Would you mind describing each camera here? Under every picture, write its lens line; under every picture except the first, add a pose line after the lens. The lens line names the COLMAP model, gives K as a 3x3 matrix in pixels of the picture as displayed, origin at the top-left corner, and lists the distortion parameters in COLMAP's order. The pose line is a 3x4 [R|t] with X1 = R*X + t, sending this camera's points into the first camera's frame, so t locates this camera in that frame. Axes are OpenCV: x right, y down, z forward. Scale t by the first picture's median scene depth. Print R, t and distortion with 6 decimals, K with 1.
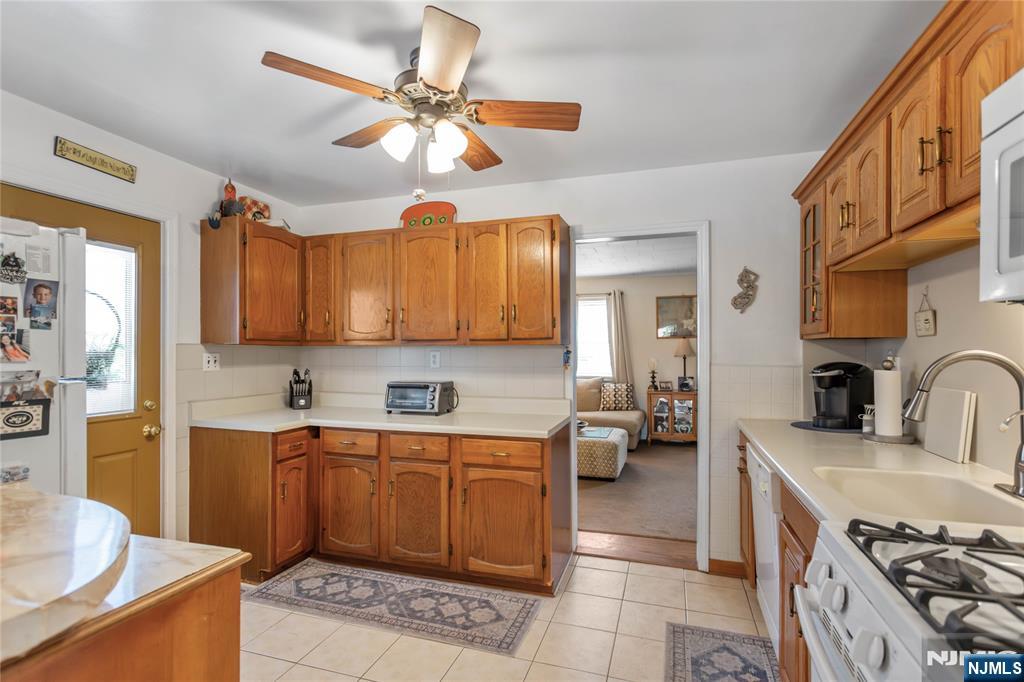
lens RADIAL K [[487.8, 0, 522.7], [0, 487.8, 347.0], [0, 0, 1]] dist [0.017319, 0.000338]
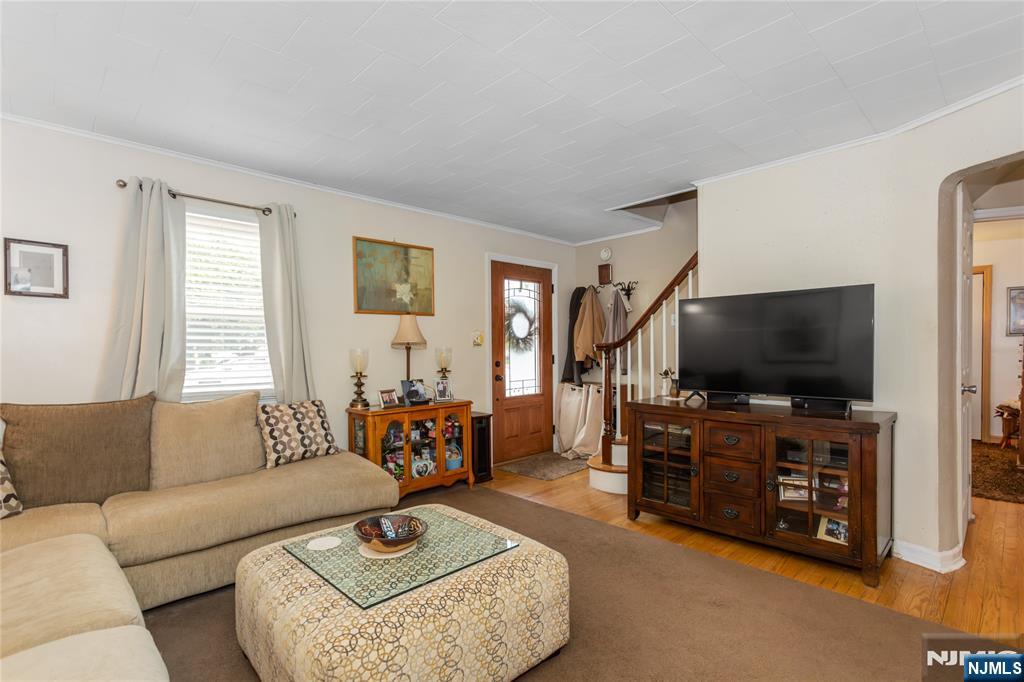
lens RADIAL K [[487.8, 0, 511.6], [0, 487.8, 349.7], [0, 0, 1]] dist [0.017319, 0.000338]
pose [[0.462582, -0.002494, 0.886573, -0.134431], [-0.002854, 0.999987, 0.004302, 0.021794], [-0.886572, -0.004520, 0.462569, 0.622535]]
